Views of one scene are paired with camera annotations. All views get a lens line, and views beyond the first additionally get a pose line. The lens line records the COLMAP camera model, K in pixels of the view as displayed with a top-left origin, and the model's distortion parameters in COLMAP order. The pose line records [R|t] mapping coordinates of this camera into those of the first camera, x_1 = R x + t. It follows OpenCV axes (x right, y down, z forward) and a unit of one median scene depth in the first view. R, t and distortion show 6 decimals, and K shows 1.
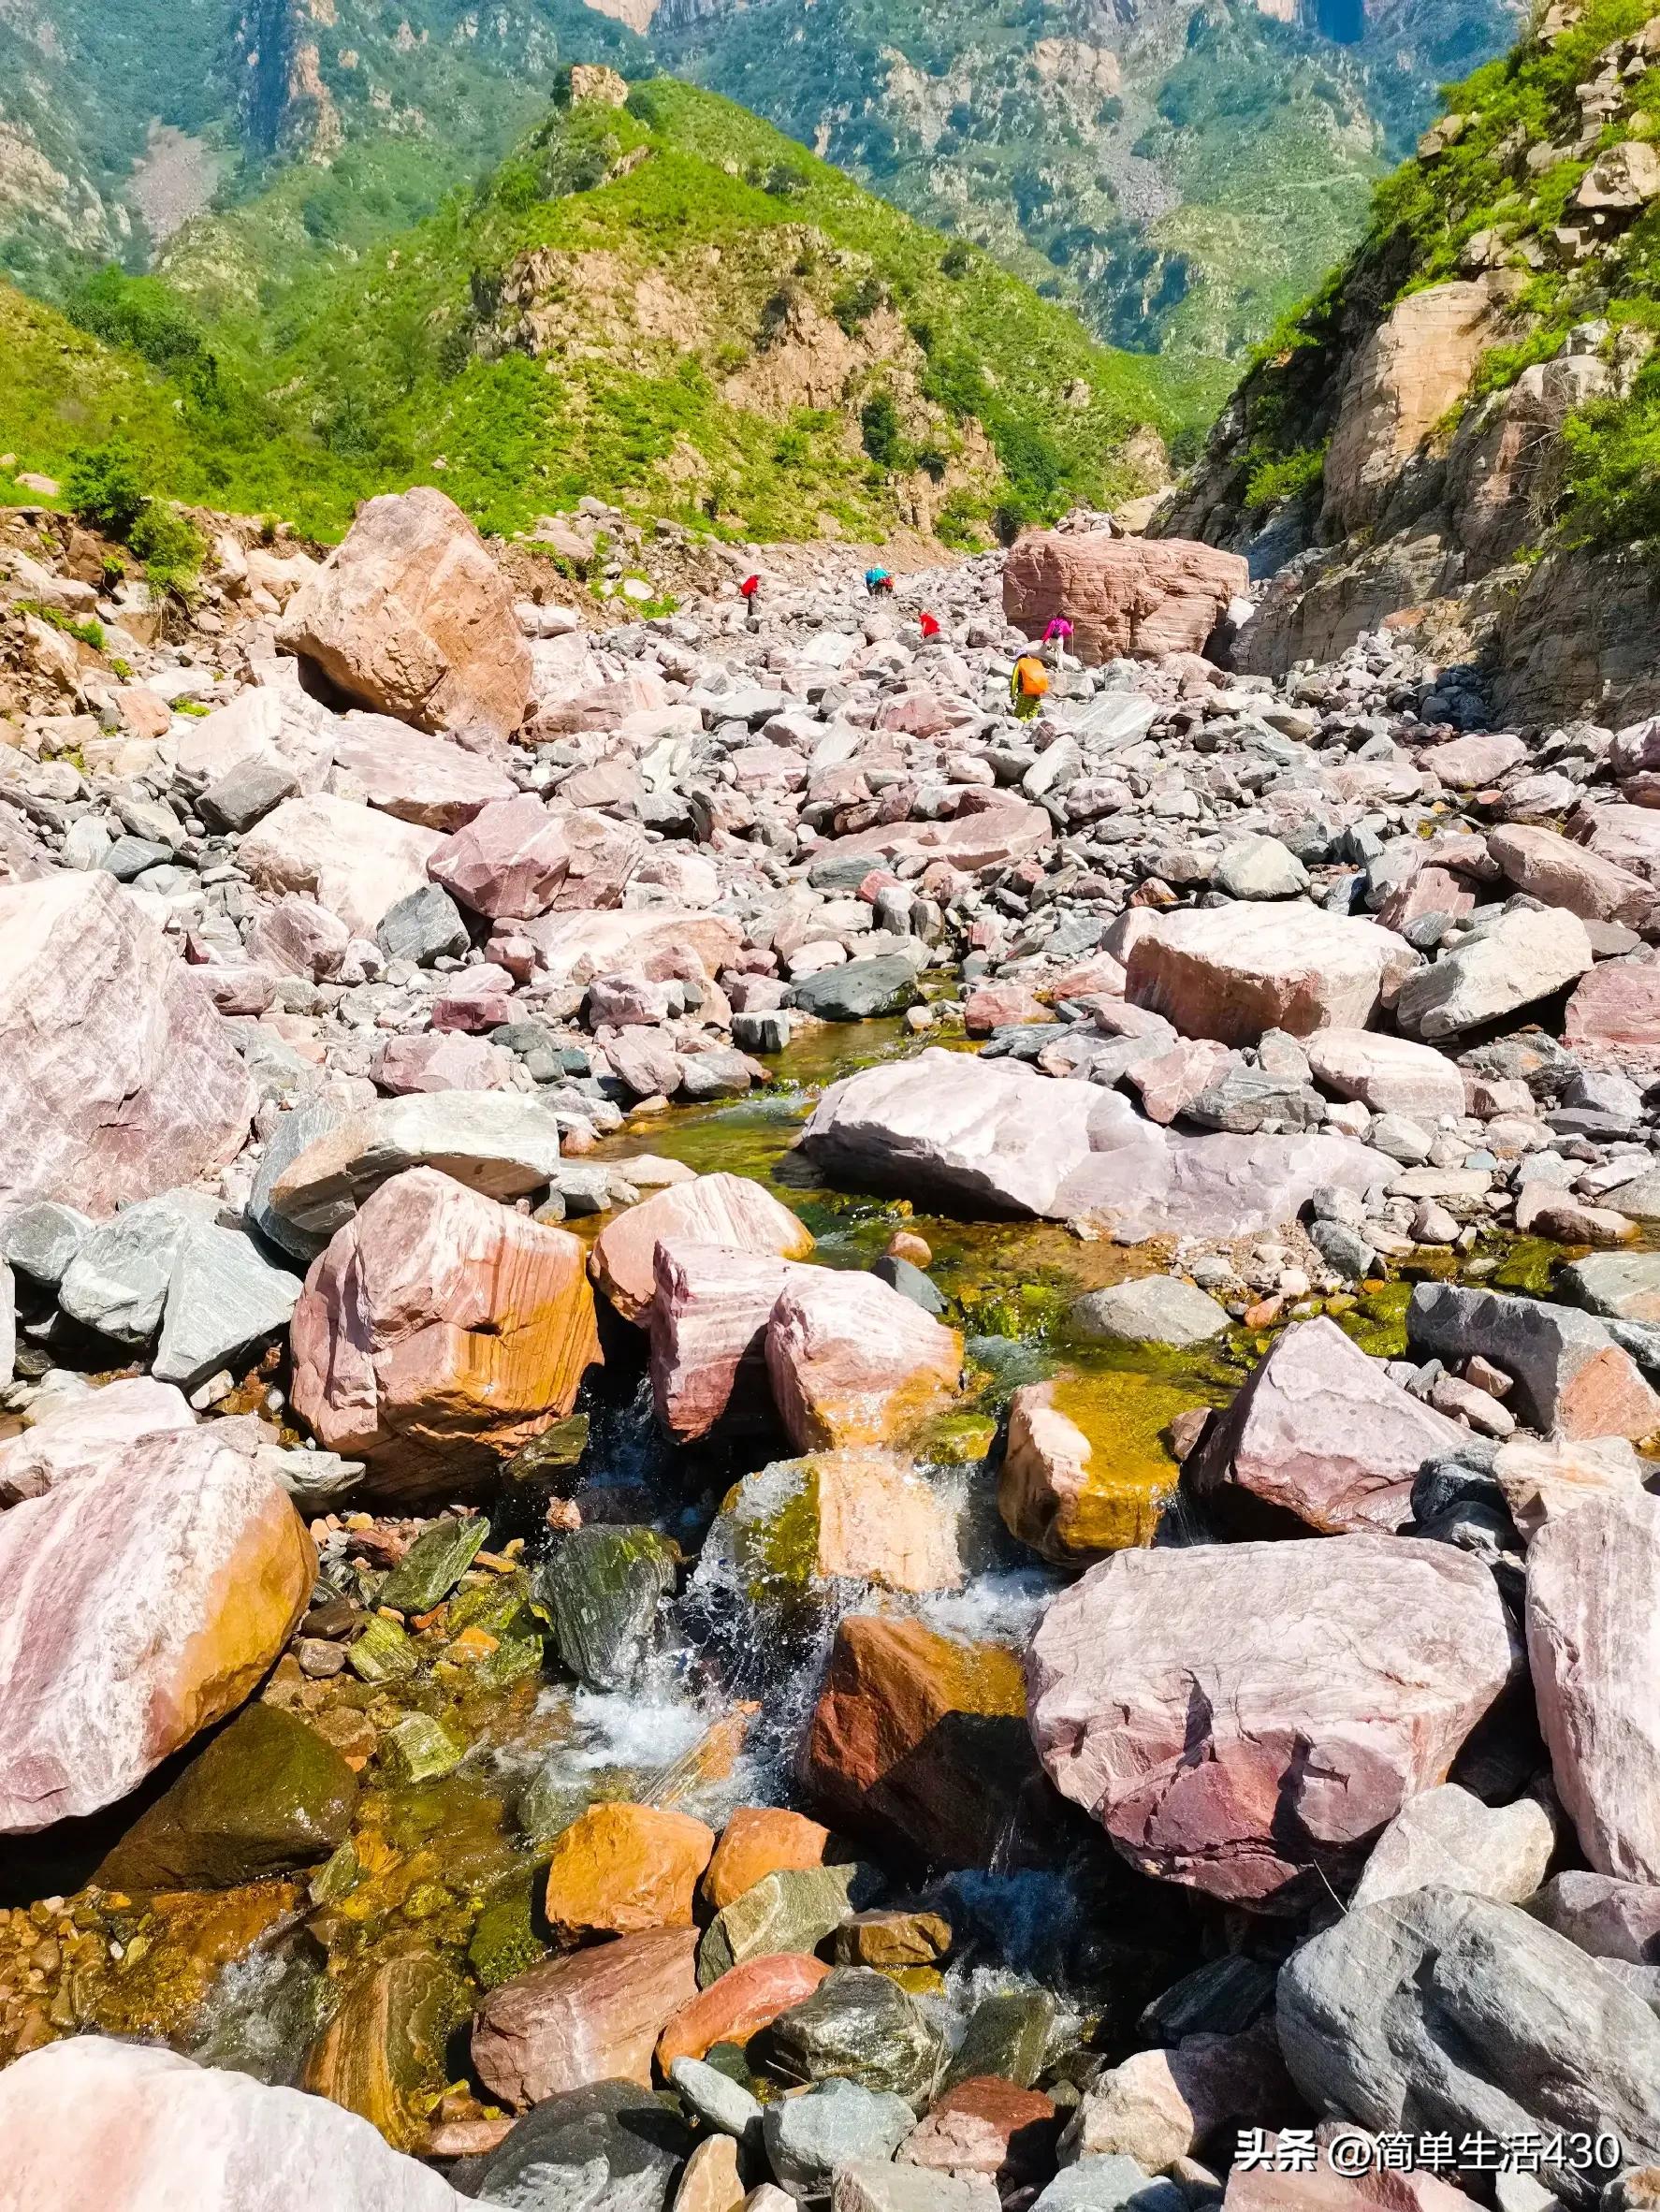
lens RADIAL K [[1700.4, 0, 810.1], [0, 1700.4, 1109.9], [0, 0, 1]] dist [0.088068, -0.053928]
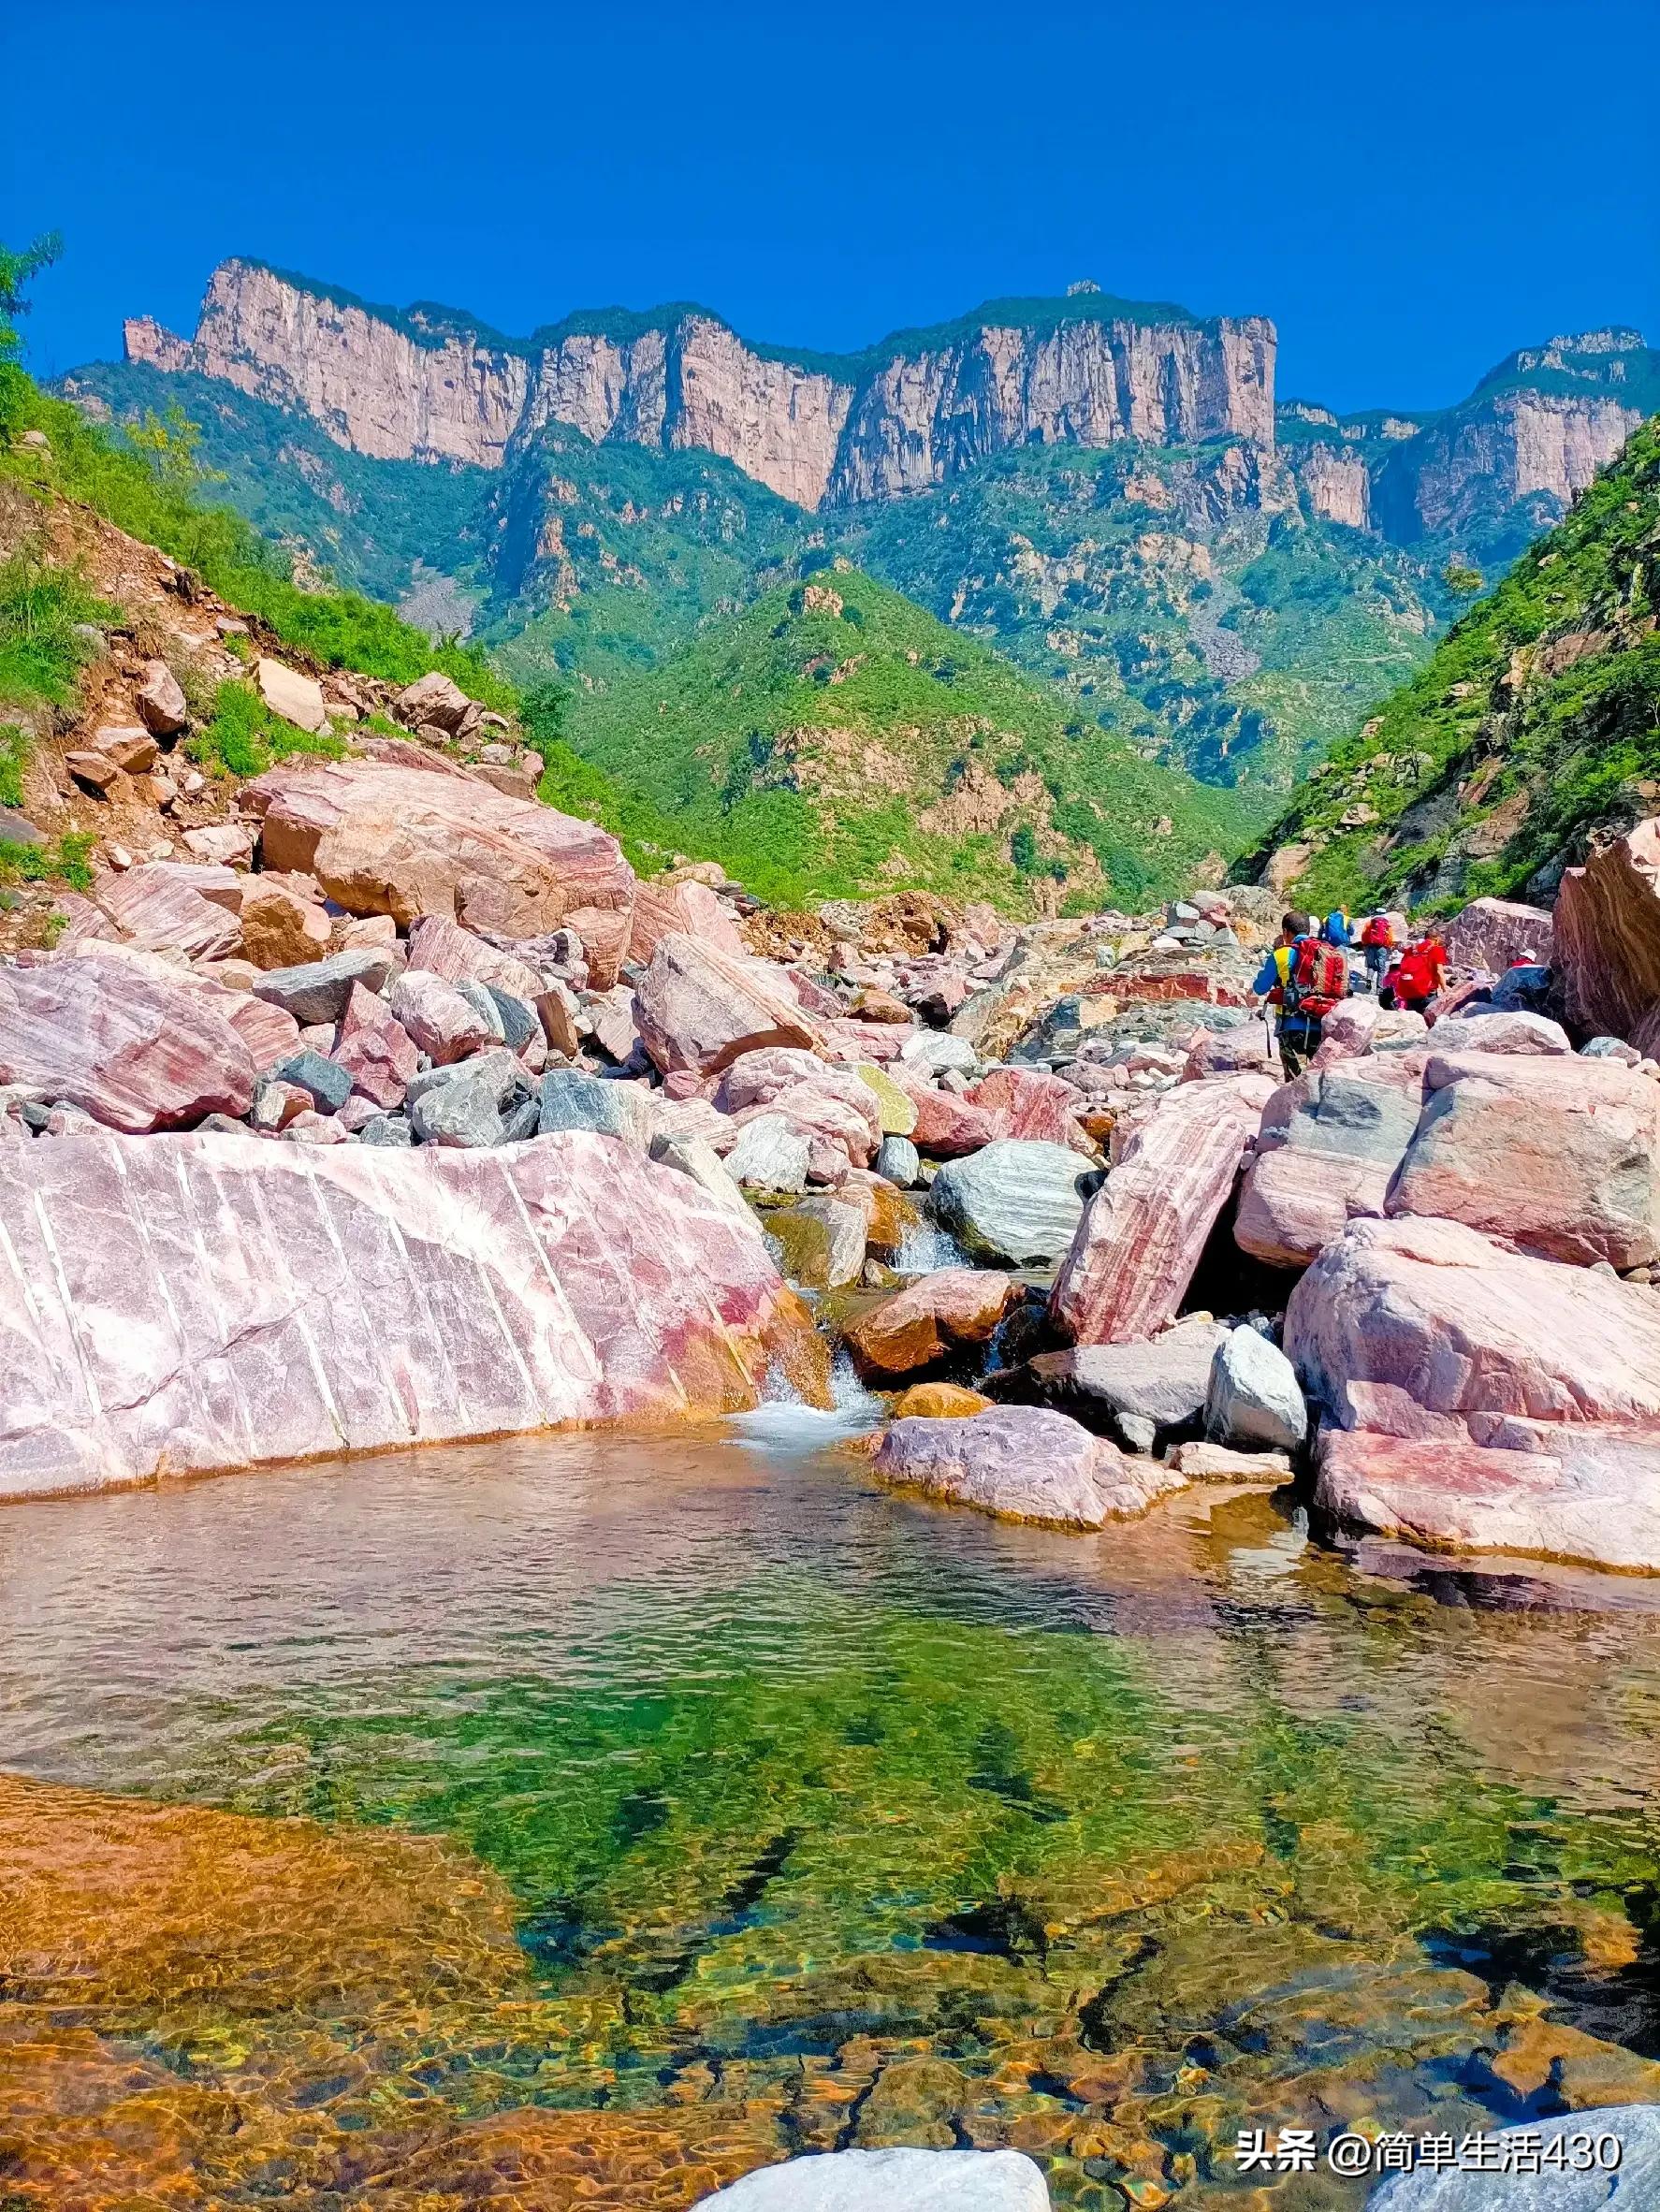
lens RADIAL K [[1675.5, 0, 830.0], [0, 1675.5, 1106.0], [0, 0, 1]] dist [0.216583, -0.333427]
pose [[0.997165, 0.063901, -0.039739, -0.015700], [-0.070670, 0.976662, -0.202825, 0.036156], [0.025851, 0.205058, 0.978408, -0.108621]]
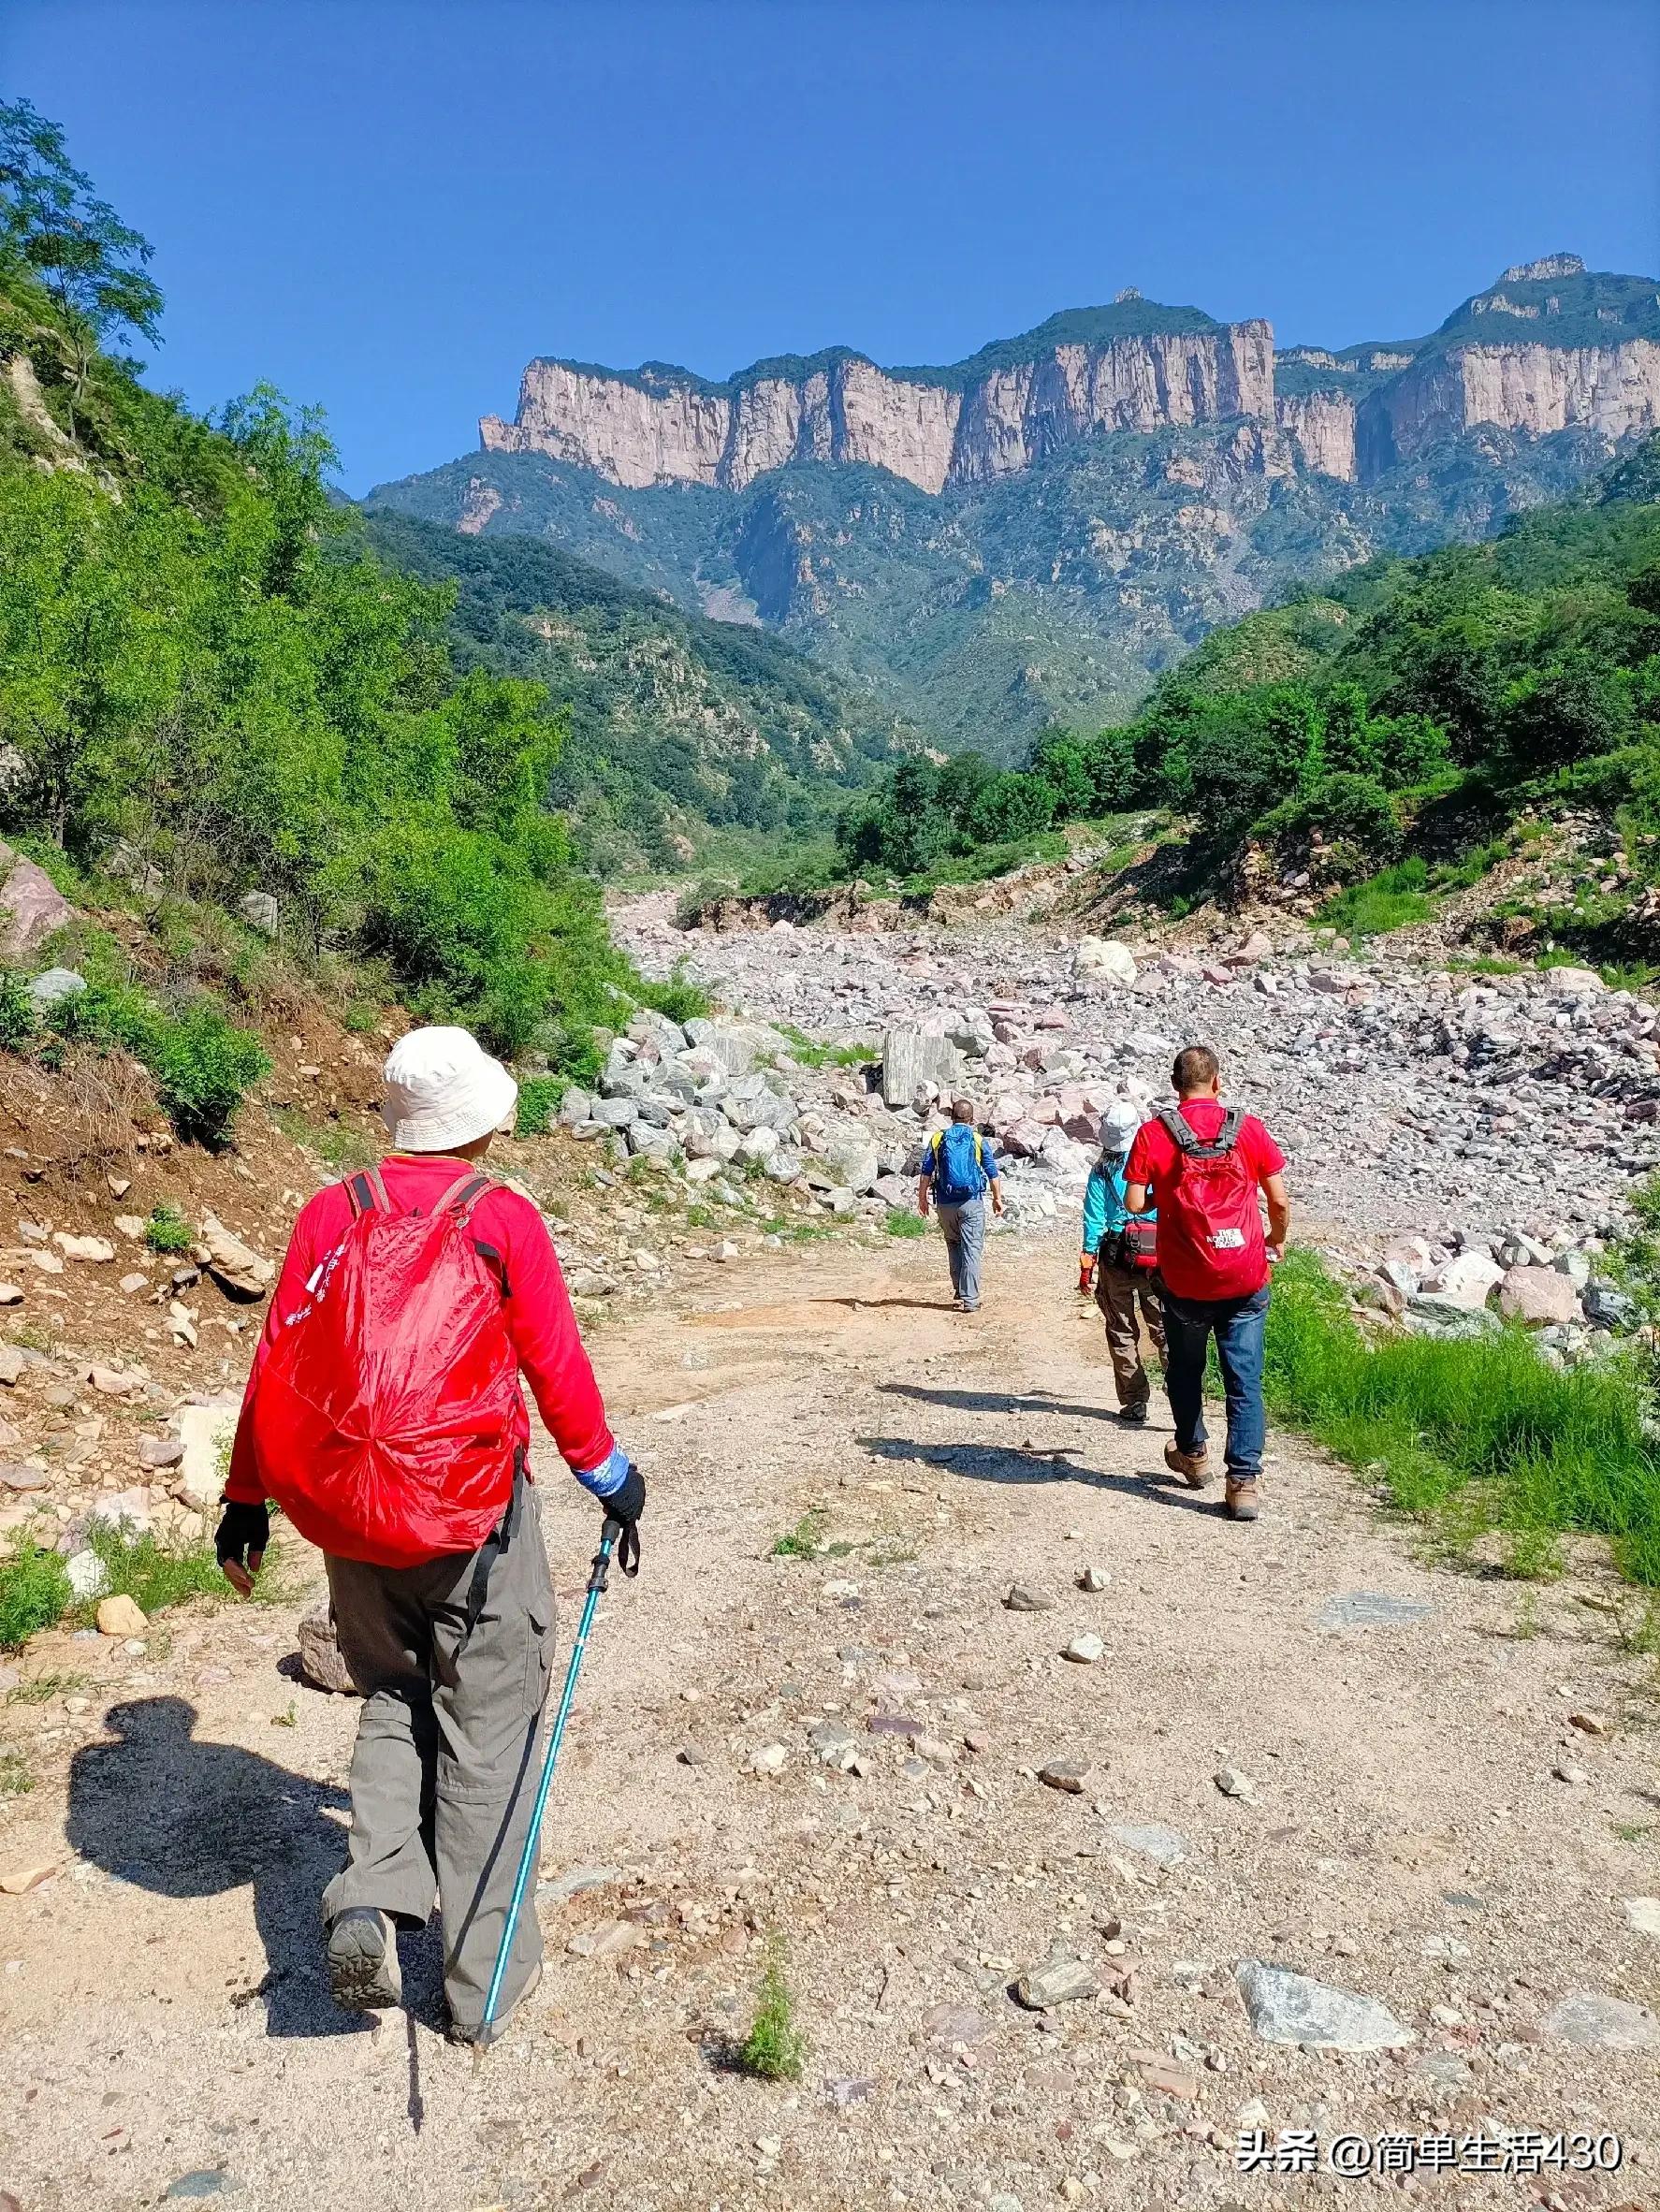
lens RADIAL K [[1852.3, 0, 830.0], [0, 1852.3, 1106.0], [0, 0, 1]] dist [0.126510, -0.212954]
pose [[0.997495, 0.001192, -0.070733, -0.108969], [-0.010431, 0.991408, -0.130389, 0.289909], [0.069970, 0.130800, 0.988937, -1.026143]]
